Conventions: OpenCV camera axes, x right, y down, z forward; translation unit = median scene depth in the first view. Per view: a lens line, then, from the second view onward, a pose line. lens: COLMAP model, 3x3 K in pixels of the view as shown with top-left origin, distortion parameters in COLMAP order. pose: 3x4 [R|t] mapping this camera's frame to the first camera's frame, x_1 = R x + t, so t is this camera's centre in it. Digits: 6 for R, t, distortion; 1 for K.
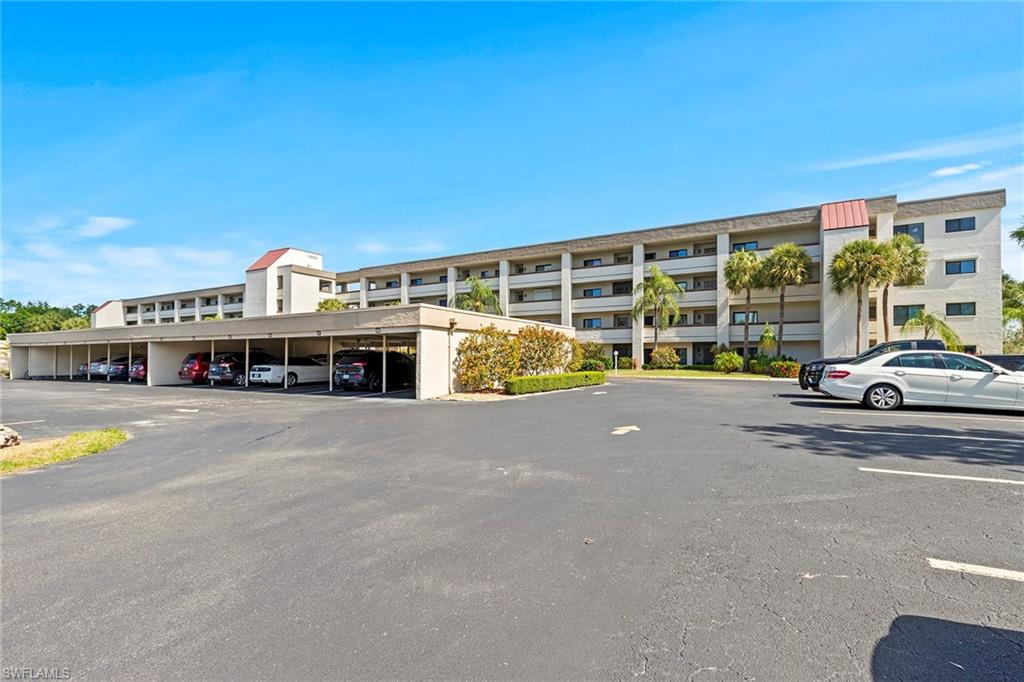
lens RADIAL K [[461.3, 0, 519.0], [0, 461.3, 356.0], [0, 0, 1]] dist [0.008806, -0.000761]
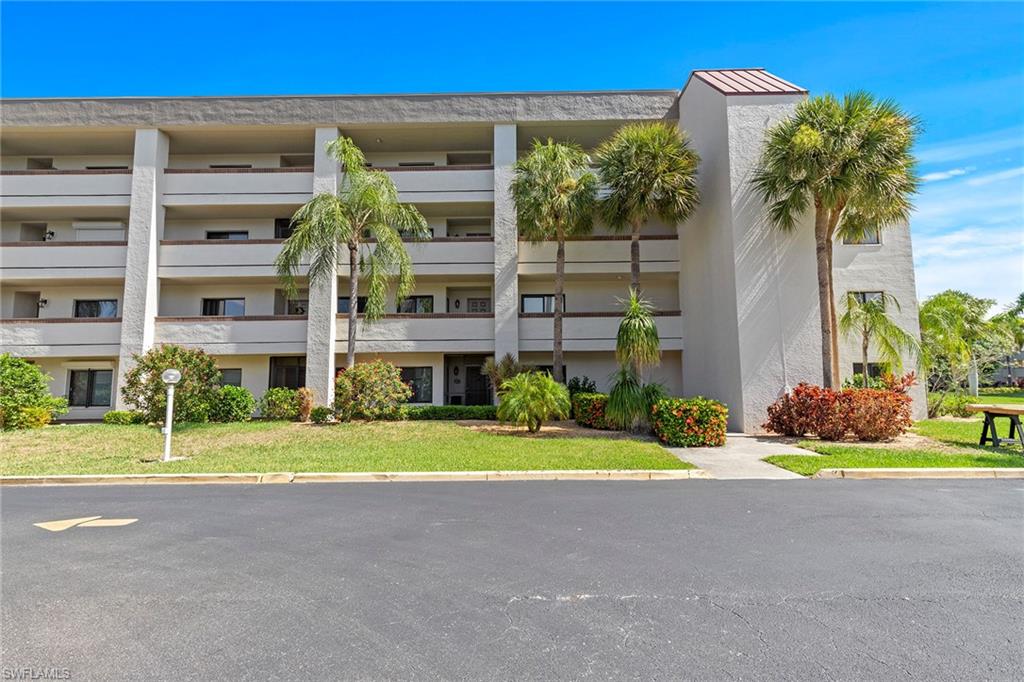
lens RADIAL K [[461.3, 0, 514.8], [0, 461.3, 343.2], [0, 0, 1]] dist [0.008806, -0.000761]
pose [[0.874042, 0.034580, 0.484617, 0.226072], [0.007037, 0.996458, -0.083794, -0.000939], [-0.485799, 0.076650, 0.870703, 0.595162]]
